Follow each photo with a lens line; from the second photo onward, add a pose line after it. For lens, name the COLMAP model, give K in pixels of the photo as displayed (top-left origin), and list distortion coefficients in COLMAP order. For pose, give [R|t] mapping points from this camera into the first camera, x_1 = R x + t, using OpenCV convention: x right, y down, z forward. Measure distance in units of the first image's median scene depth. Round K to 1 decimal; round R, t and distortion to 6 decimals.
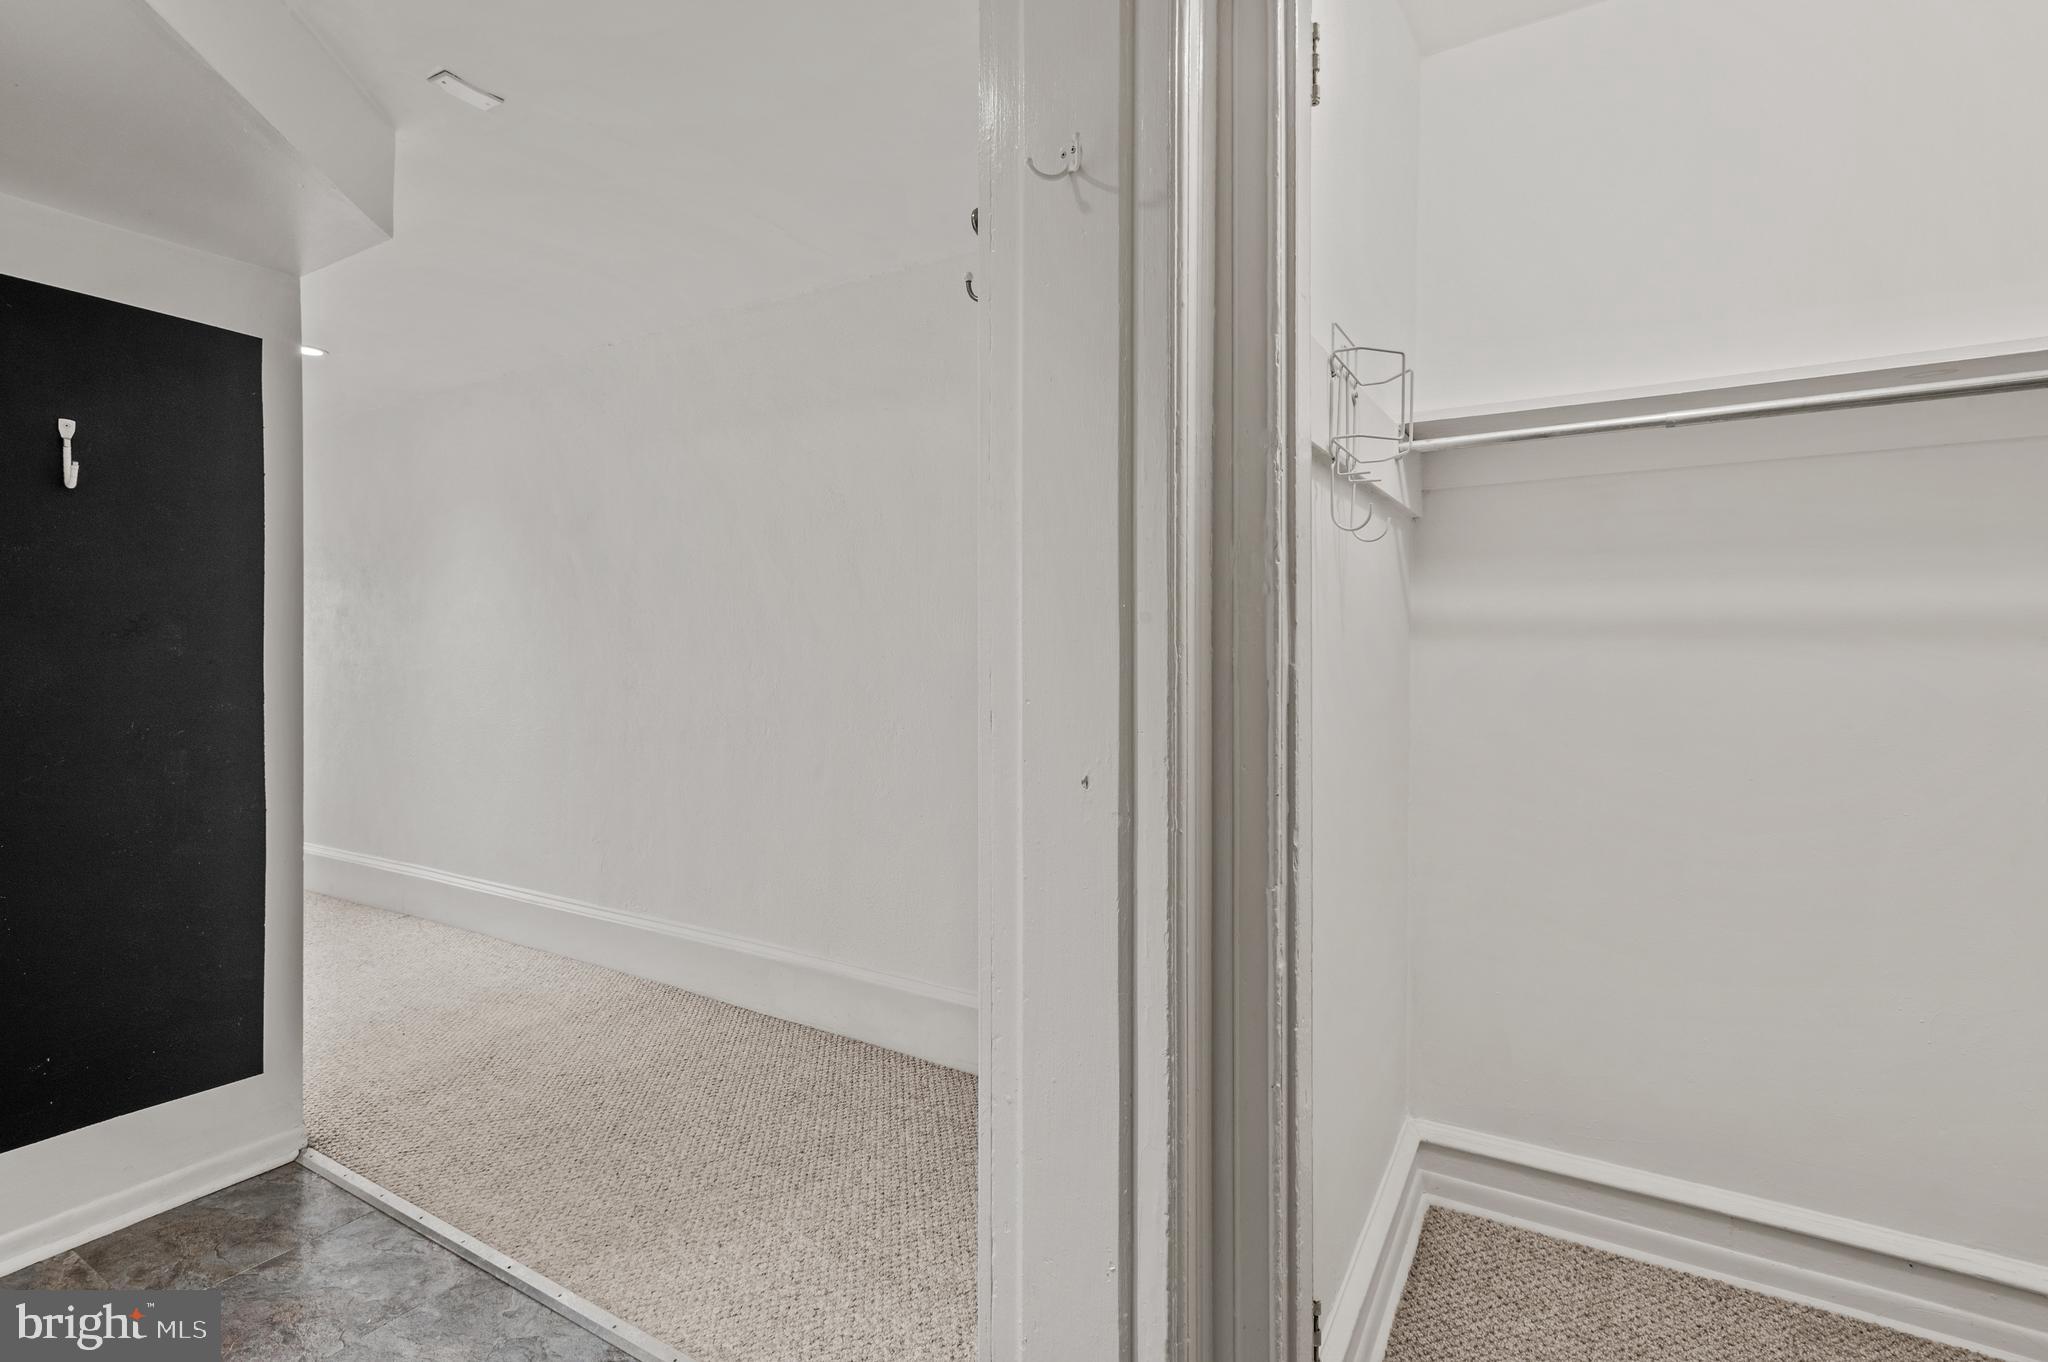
lens RADIAL K [[946.4, 0, 1026.3], [0, 946.4, 664.7], [0, 0, 1]] dist [0.010394, -0.005442]
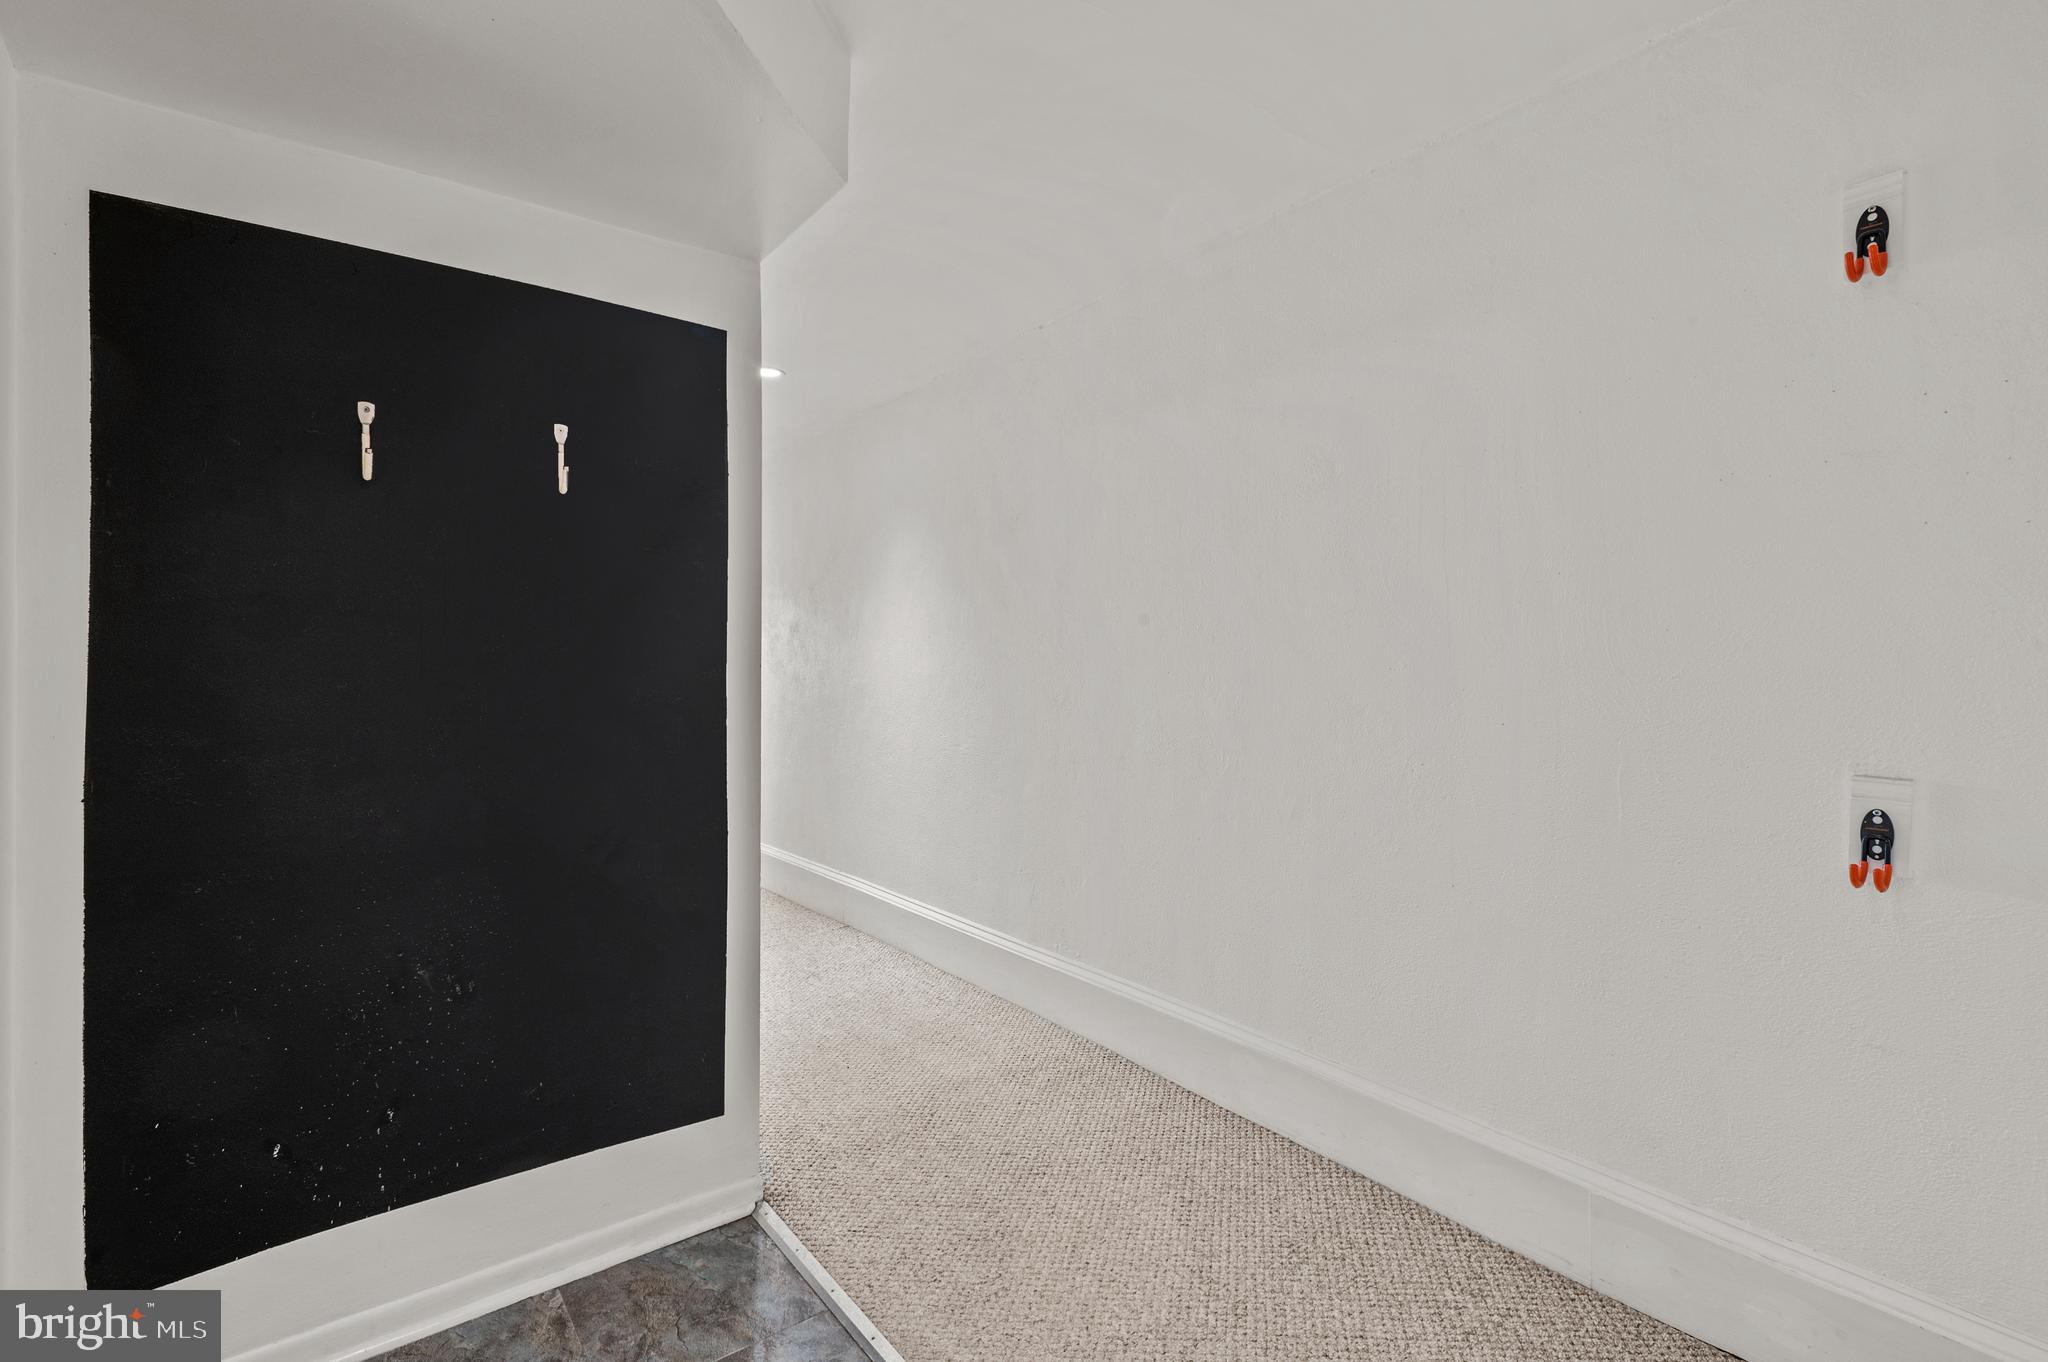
lens RADIAL K [[940.0, 0, 1024.0], [0, 940.0, 681.0], [0, 0, 1]] dist [0.004004, -0.000089]
pose [[0.927554, 0.003772, -0.373671, -0.170350], [-0.003843, 0.999992, 0.000554, 0.001882], [0.373670, 0.000922, 0.927561, 0.232044]]
